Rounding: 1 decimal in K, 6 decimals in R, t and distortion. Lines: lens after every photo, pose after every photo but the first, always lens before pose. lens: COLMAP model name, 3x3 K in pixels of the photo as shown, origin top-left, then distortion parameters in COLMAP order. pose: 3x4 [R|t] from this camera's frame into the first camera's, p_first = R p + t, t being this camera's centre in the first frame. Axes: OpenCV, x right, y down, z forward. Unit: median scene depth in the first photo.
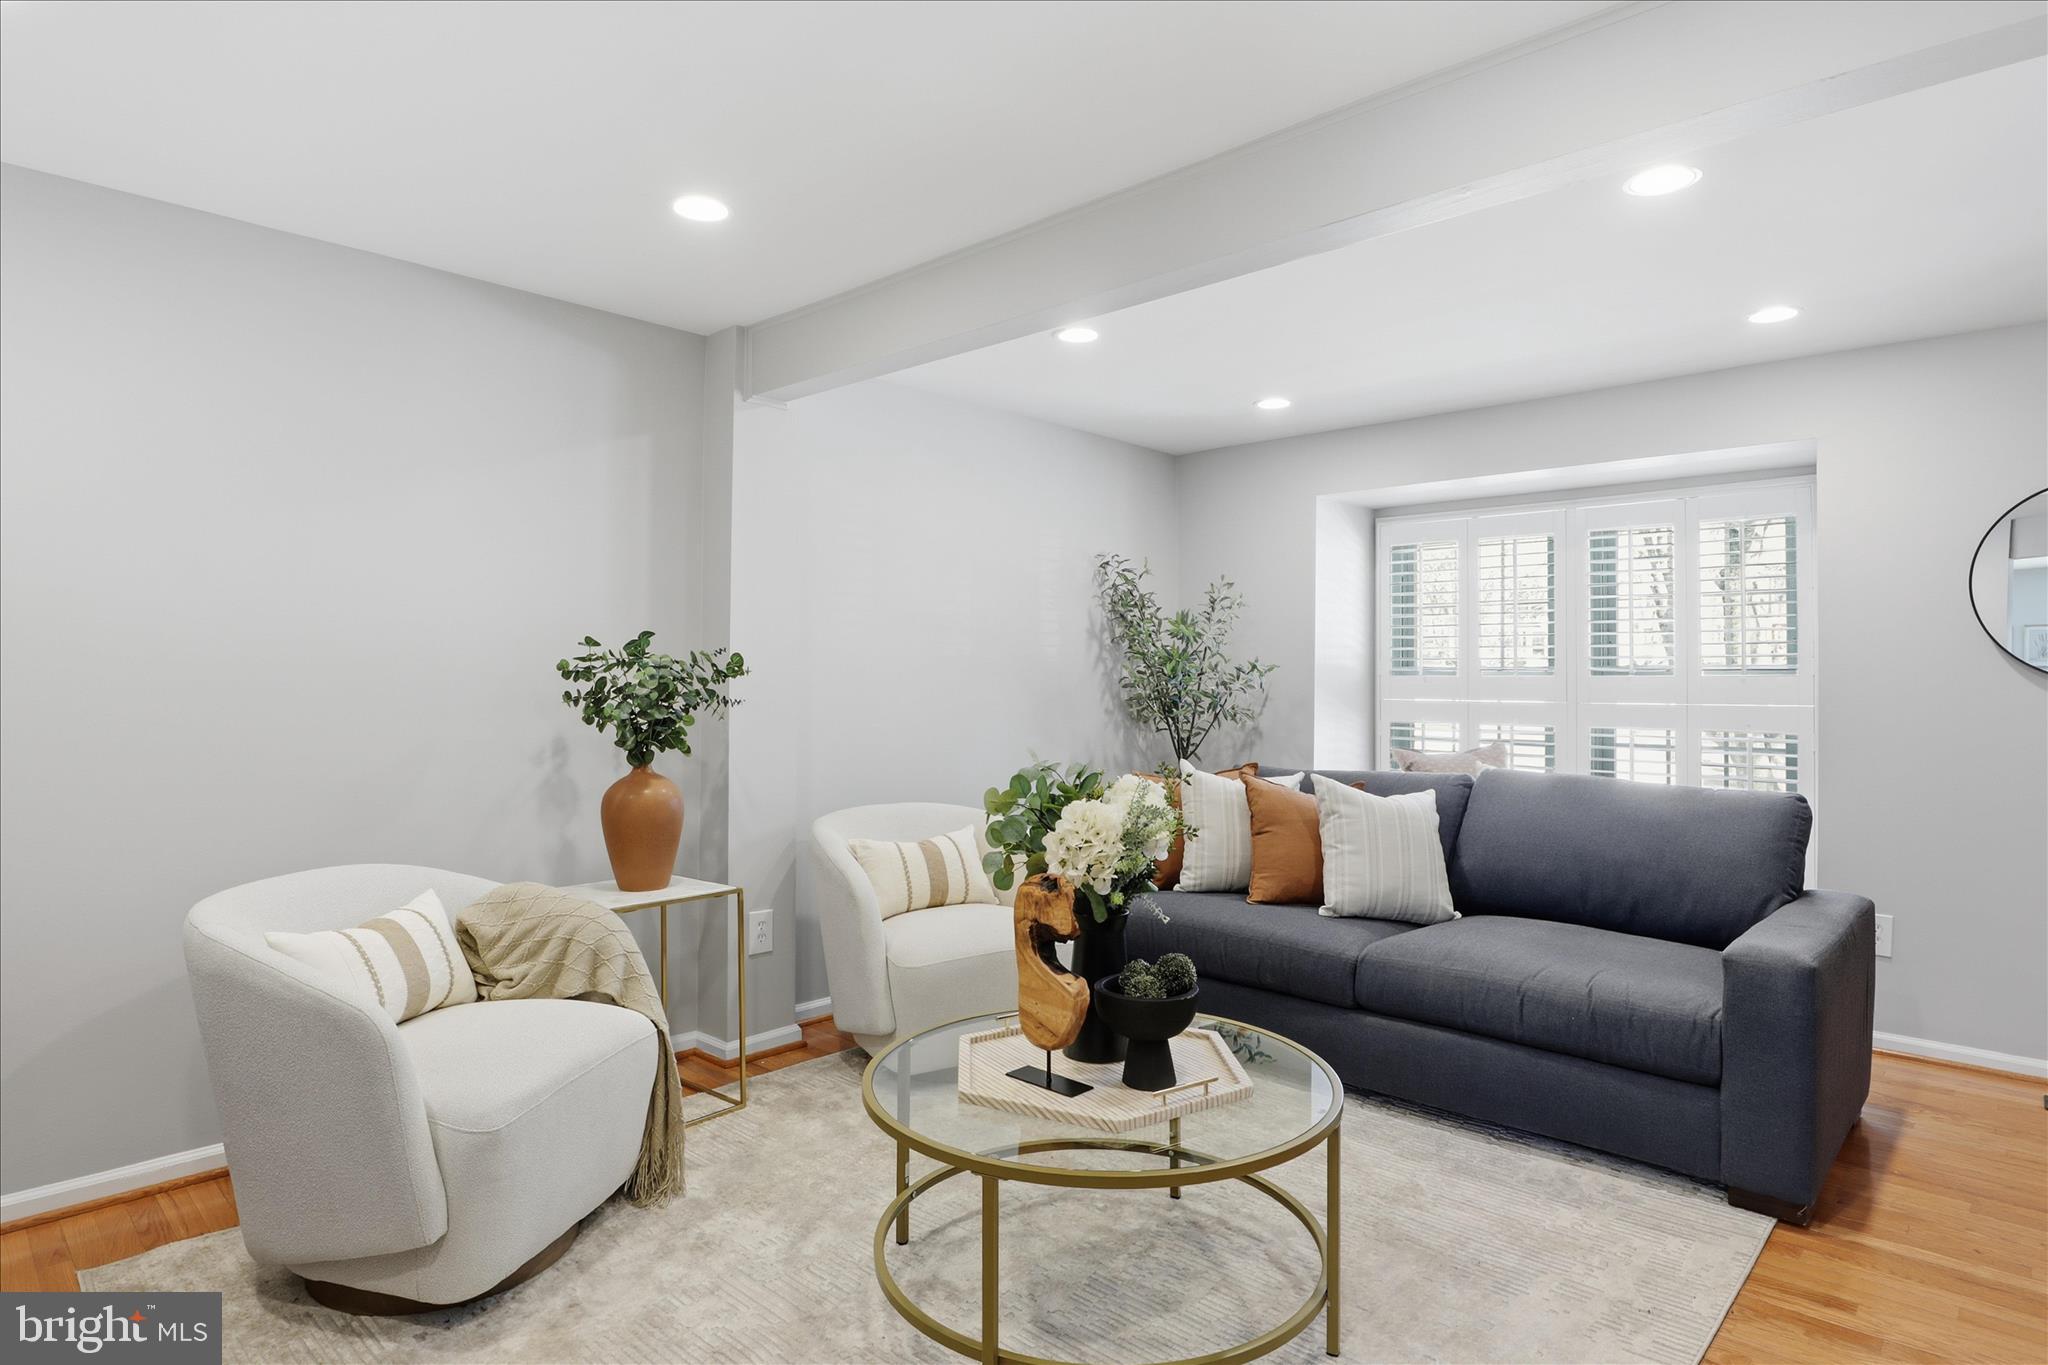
lens RADIAL K [[1108.3, 0, 1006.6], [0, 1108.3, 671.6], [0, 0, 1]] dist [-0.031117, 0.010209]
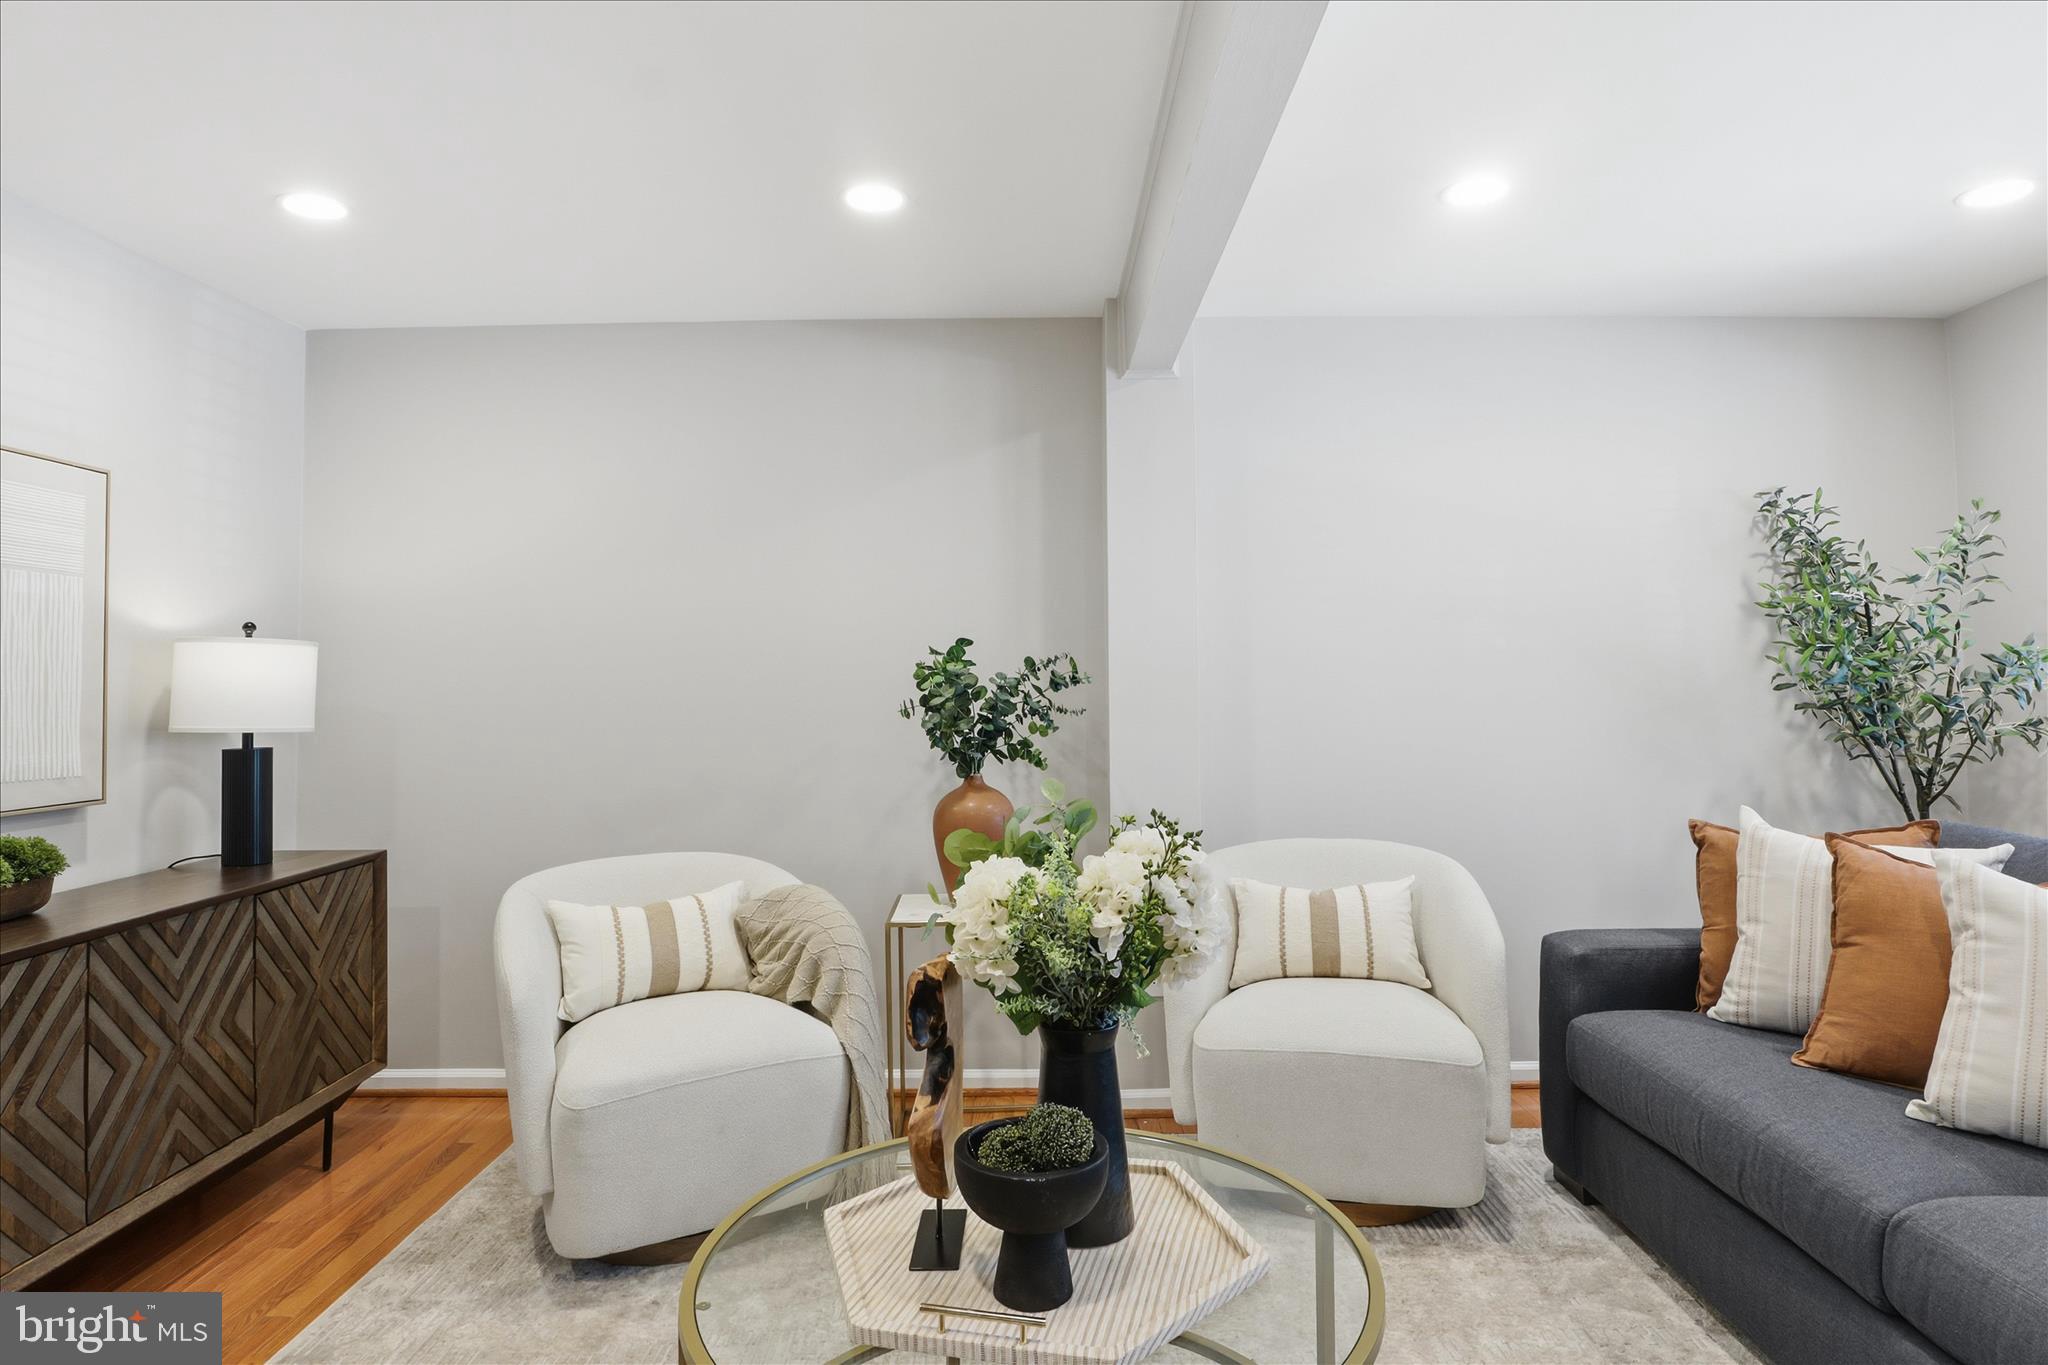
lens RADIAL K [[1108.3, 0, 1038.5], [0, 1108.3, 656.2], [0, 0, 1]] dist [-0.031117, 0.010209]
pose [[0.706828, -0.029838, -0.706756, 0.356367], [0.017561, 0.999542, -0.024636, 0.003500], [0.707167, 0.005002, 0.707029, 0.319276]]
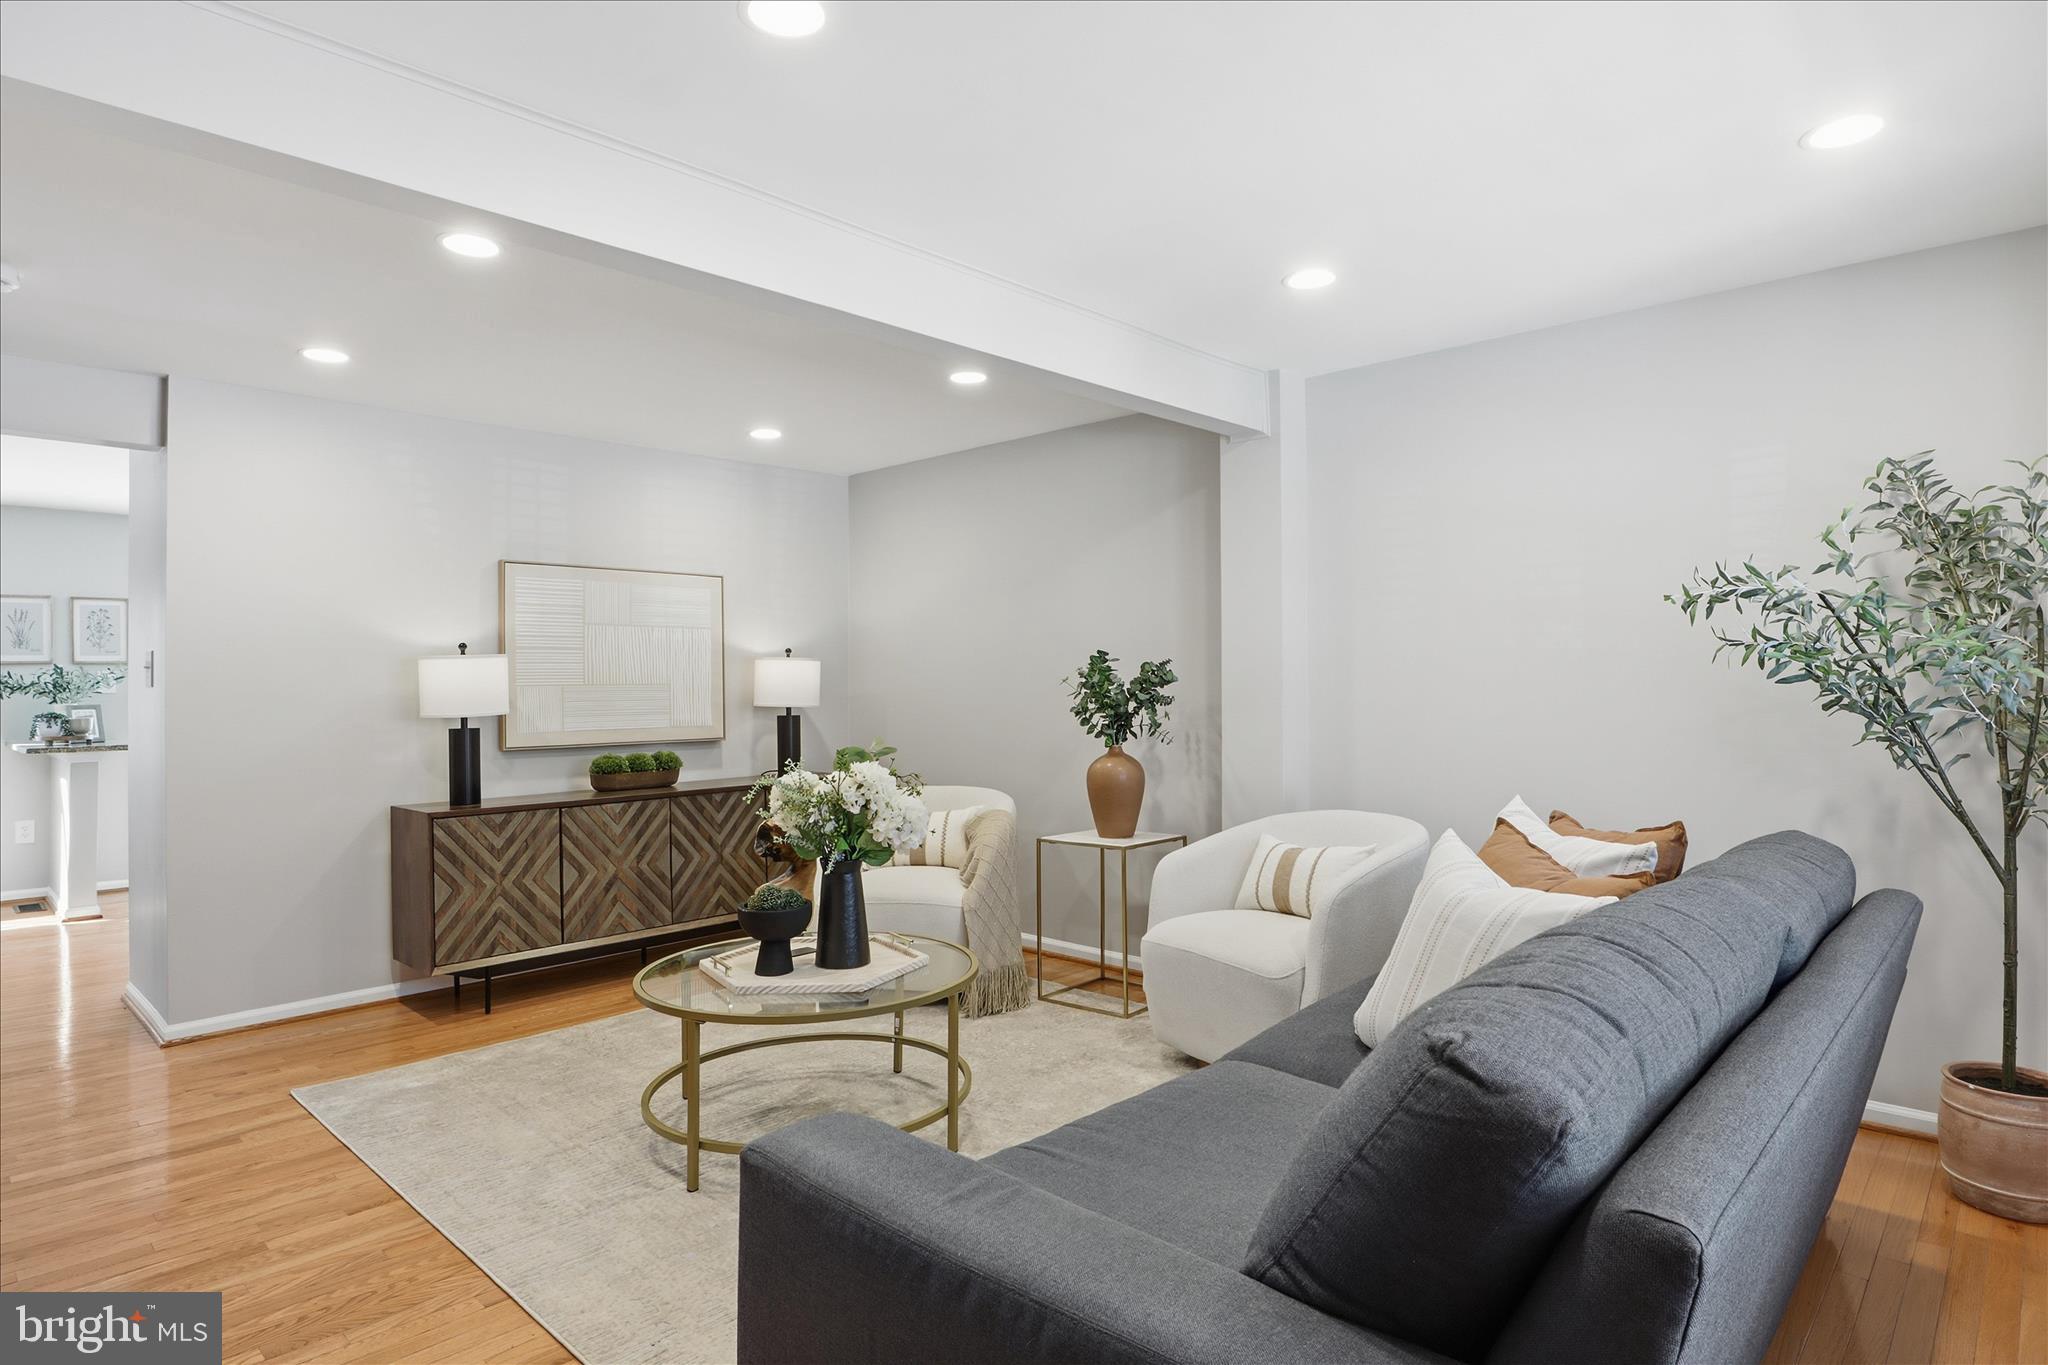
lens RADIAL K [[1108.3, 0, 1022.7], [0, 1108.3, 670.0], [0, 0, 1]] dist [-0.031117, 0.010209]
pose [[0.034967, -0.012917, -0.999305, 1.002362], [0.018003, 0.999762, -0.012293, 0.003345], [0.999226, -0.017561, 0.035191, 0.811201]]
